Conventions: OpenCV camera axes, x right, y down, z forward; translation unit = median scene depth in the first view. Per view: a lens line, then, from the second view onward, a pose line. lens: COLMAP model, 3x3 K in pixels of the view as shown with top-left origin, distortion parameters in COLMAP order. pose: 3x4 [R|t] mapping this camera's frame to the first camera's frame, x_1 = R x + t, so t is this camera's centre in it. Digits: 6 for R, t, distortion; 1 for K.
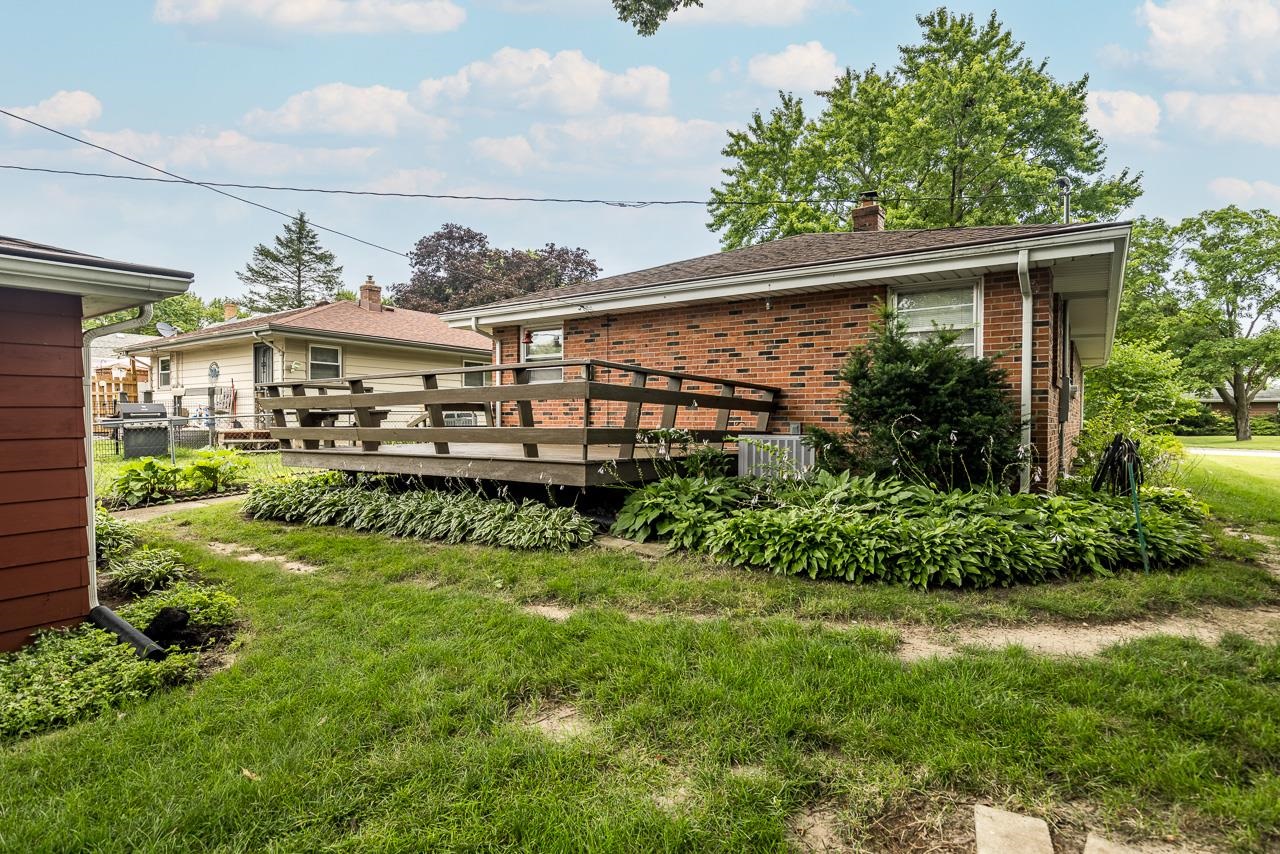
lens RADIAL K [[677.4, 0, 639.0], [0, 677.4, 446.2], [0, 0, 1]] dist [0.002277, 0.000234]
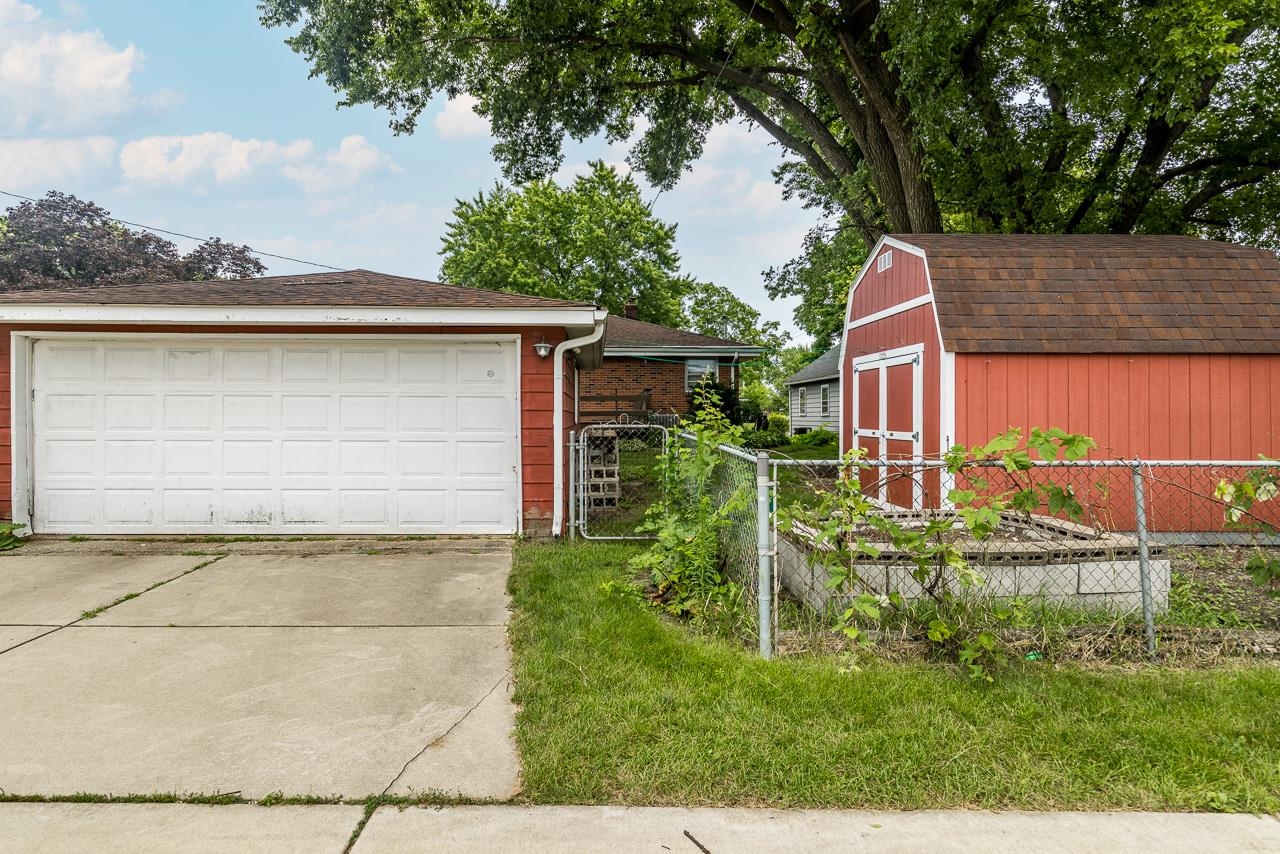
lens RADIAL K [[669.8, 0, 640.0], [0, 669.8, 427.0], [0, 0, 1]] dist [0.002019, -0.001674]
pose [[0.794108, -0.011873, 0.607661, -0.406405], [0.024924, 0.999604, -0.013039, 0.017214], [-0.607266, 0.025500, 0.794089, -0.276846]]
